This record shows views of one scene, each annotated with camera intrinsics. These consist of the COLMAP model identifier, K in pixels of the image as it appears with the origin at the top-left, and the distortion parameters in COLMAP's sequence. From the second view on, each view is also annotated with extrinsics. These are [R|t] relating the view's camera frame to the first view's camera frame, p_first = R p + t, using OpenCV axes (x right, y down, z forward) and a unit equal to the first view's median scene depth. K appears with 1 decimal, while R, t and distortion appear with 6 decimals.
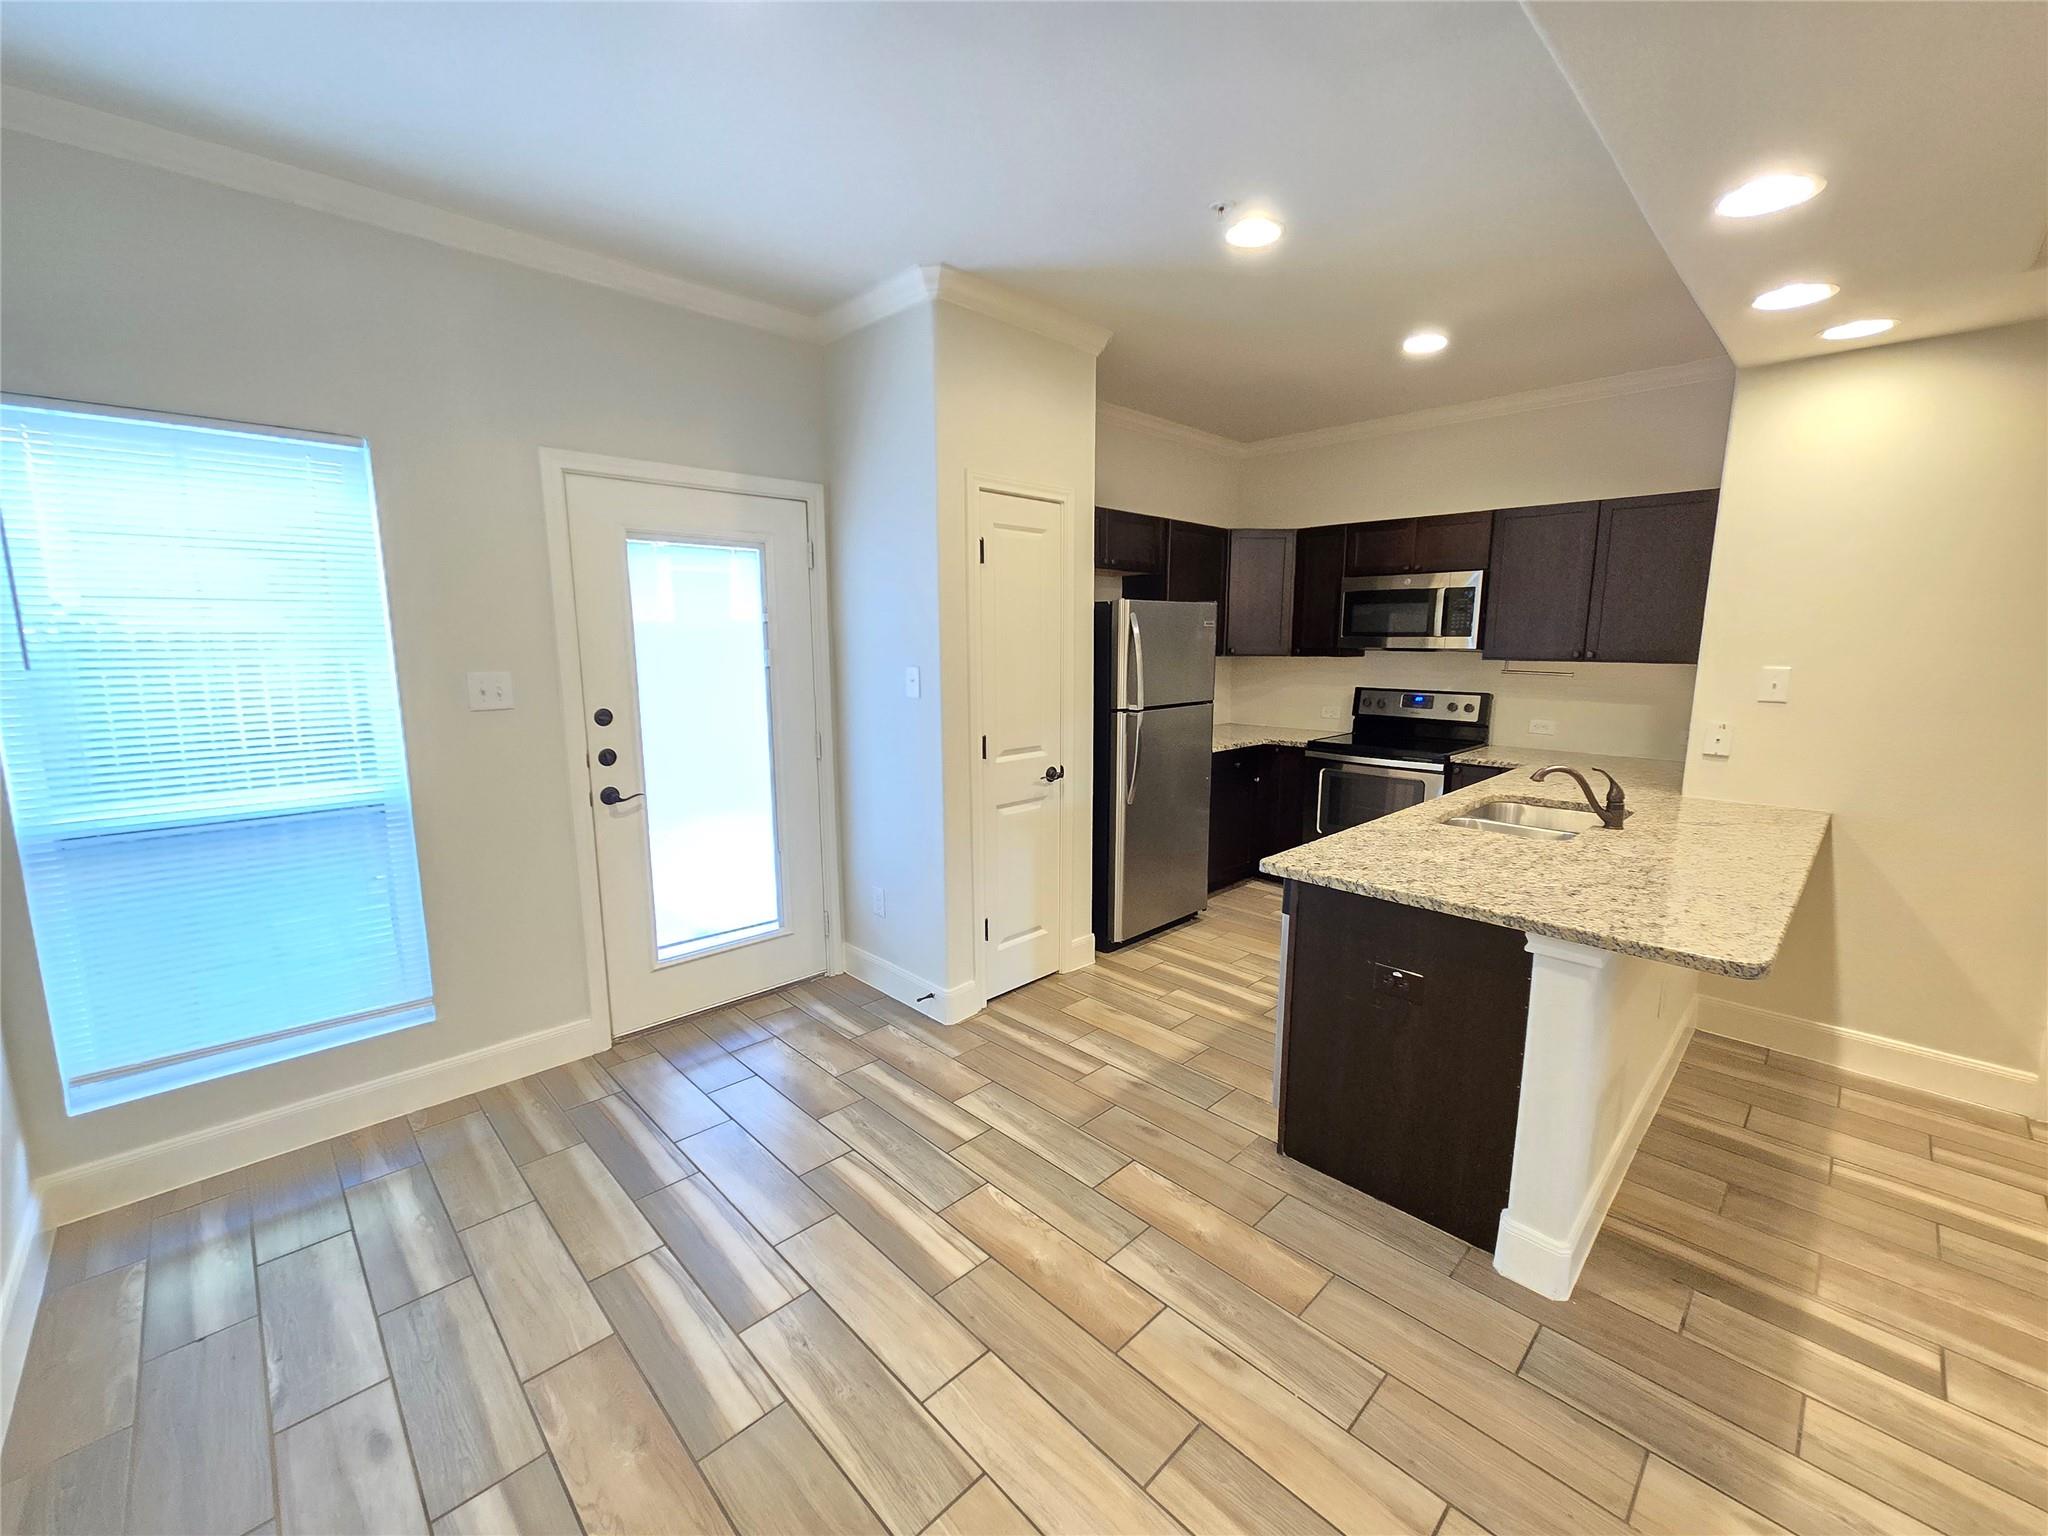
lens RADIAL K [[837.5, 0, 1030.7], [0, 837.5, 772.4], [0, 0, 1]] dist [-0.001898, 0.003058]
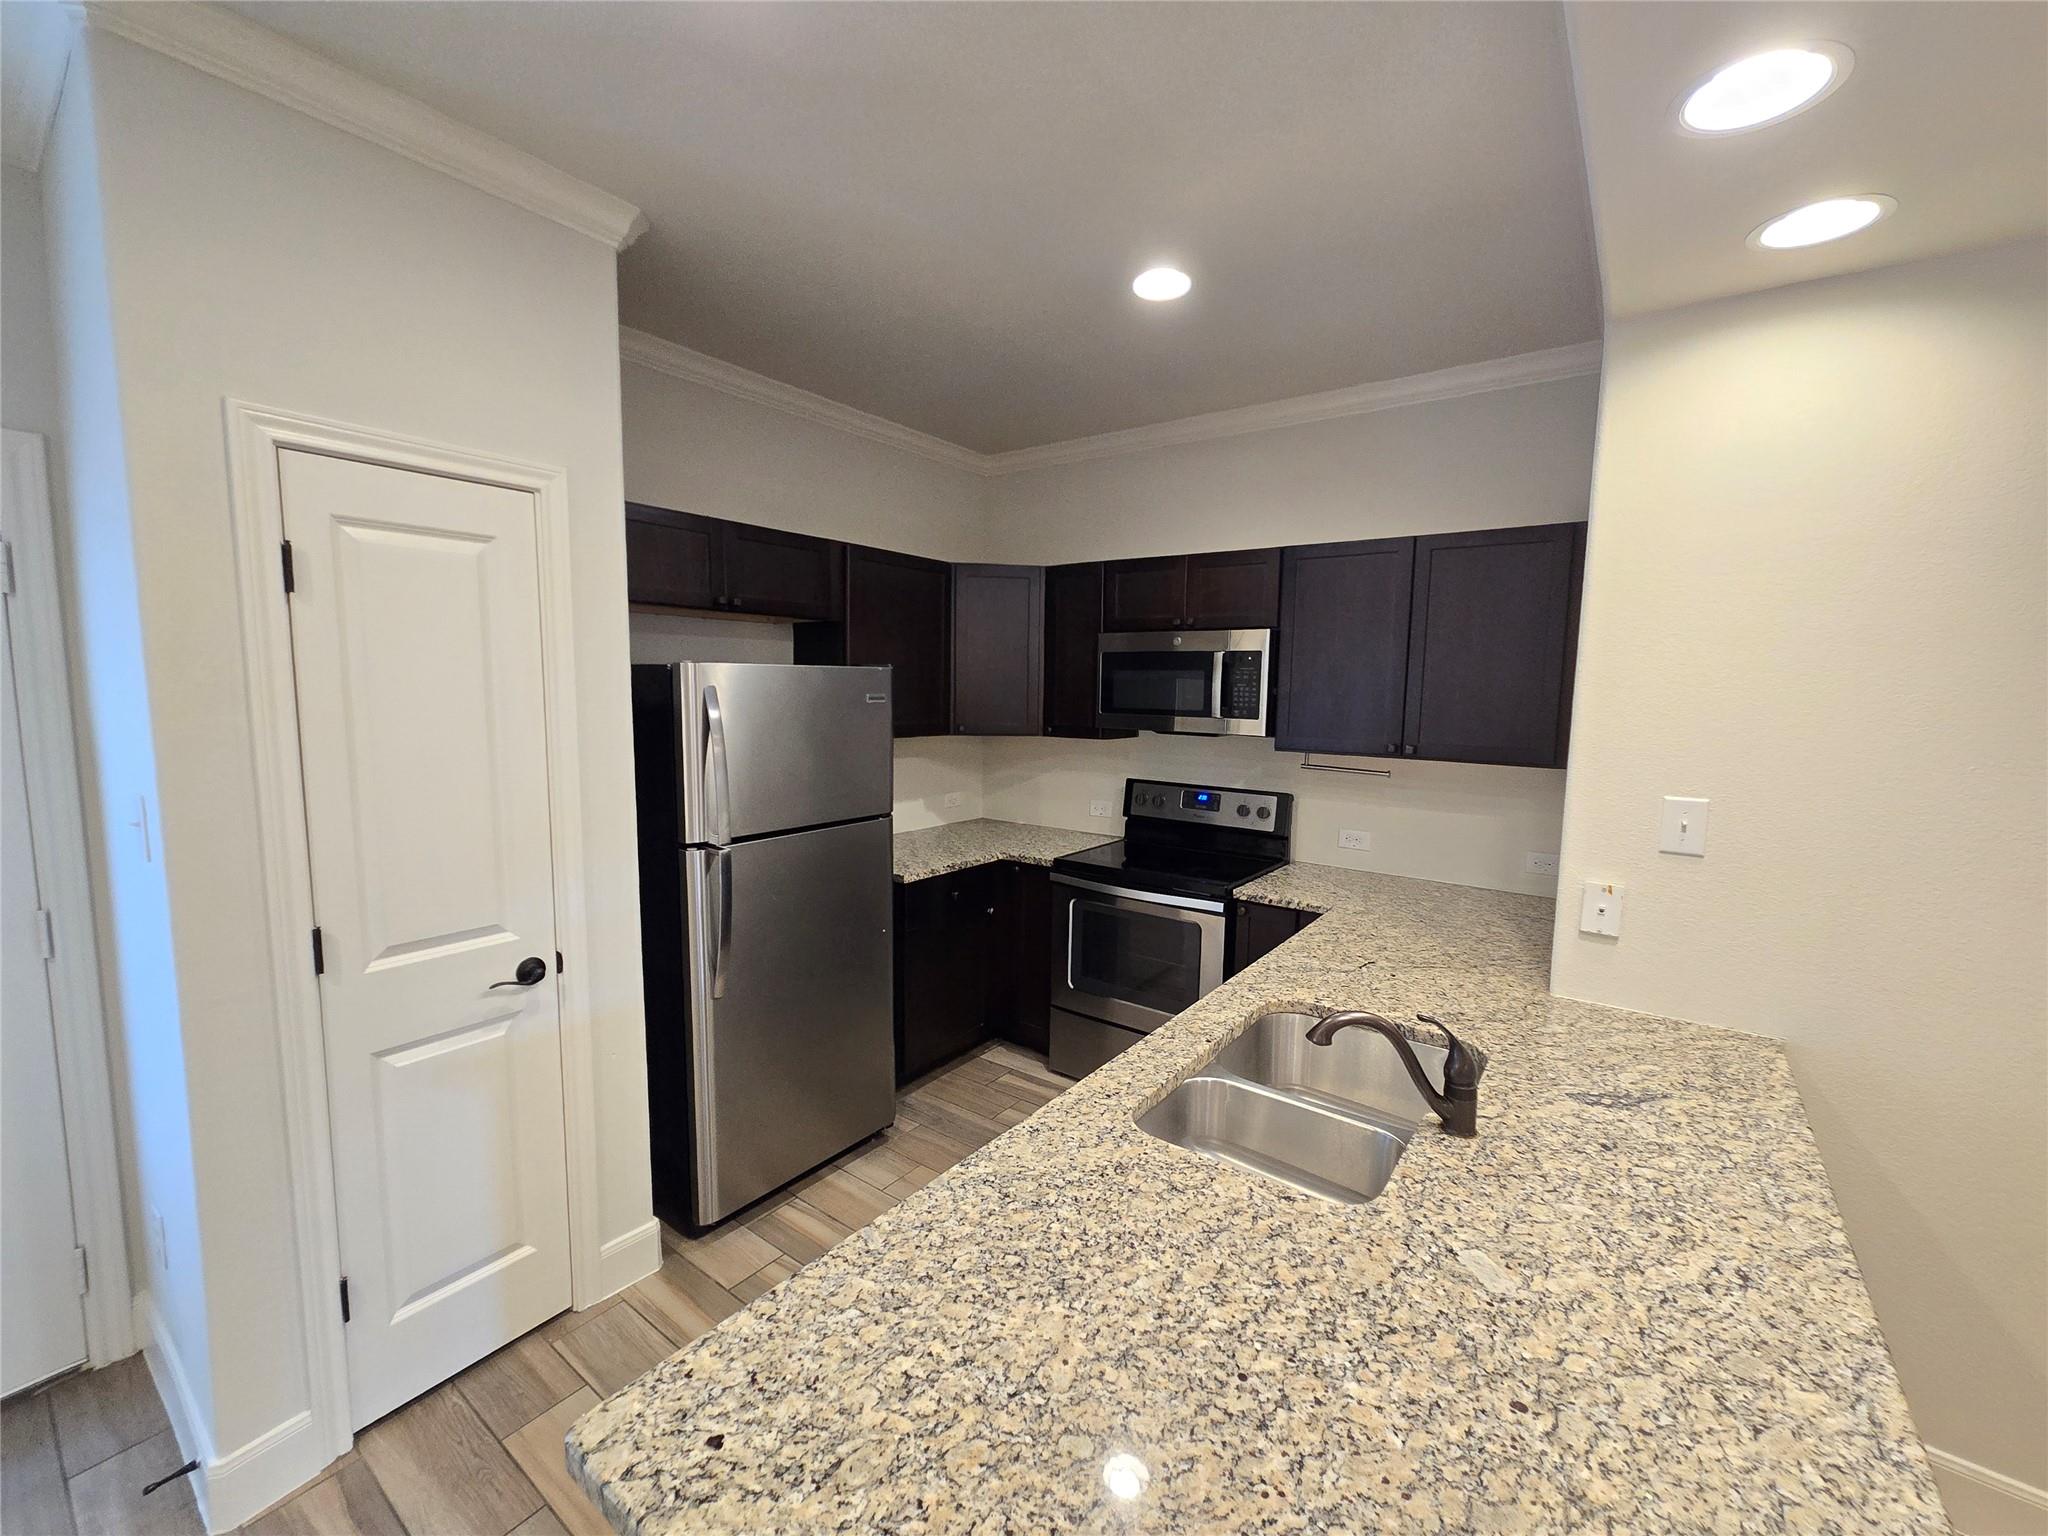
lens RADIAL K [[837.5, 0, 1030.7], [0, 837.5, 772.4], [0, 0, 1]] dist [-0.001898, 0.003058]
pose [[0.987847, -0.000898, 0.155426, 0.266645], [0.009238, 0.998555, -0.052942, -0.097347], [-0.155154, 0.053734, 0.986428, 0.390586]]
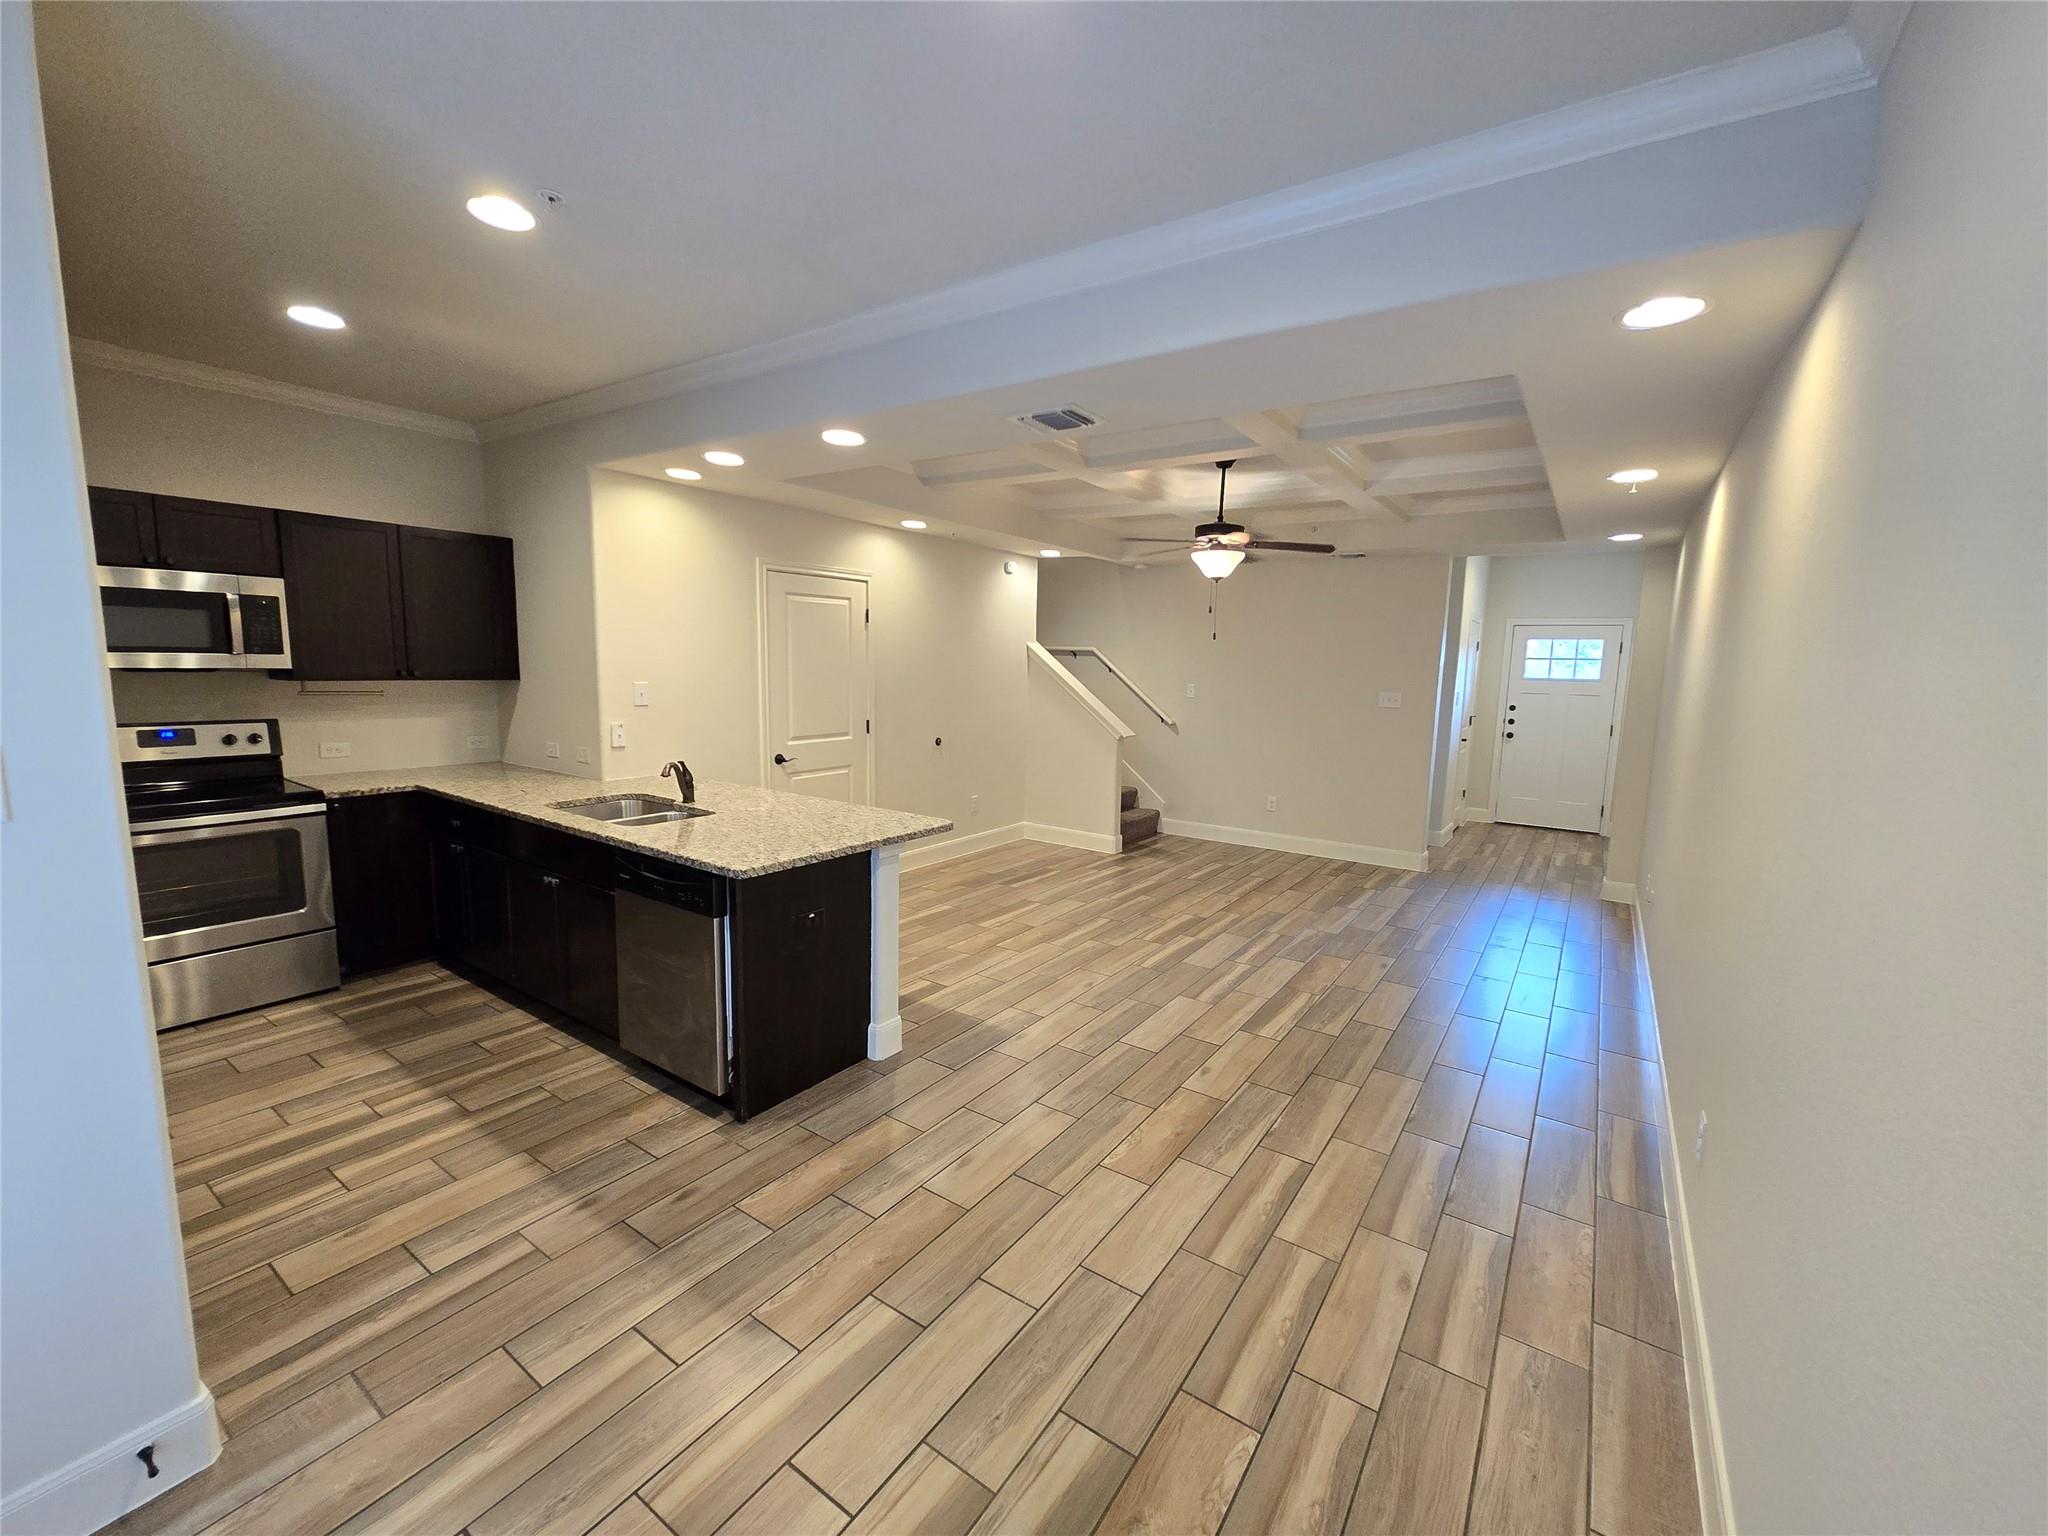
lens RADIAL K [[836.1, 0, 1027.6], [0, 836.1, 771.3], [0, 0, 1]] dist [-0.001265, 0.000180]
pose [[-0.188536, -0.136058, 0.972596, -0.562762], [0.133218, 0.977659, 0.162591, -0.100407], [-0.972989, 0.160221, -0.166199, 0.509396]]
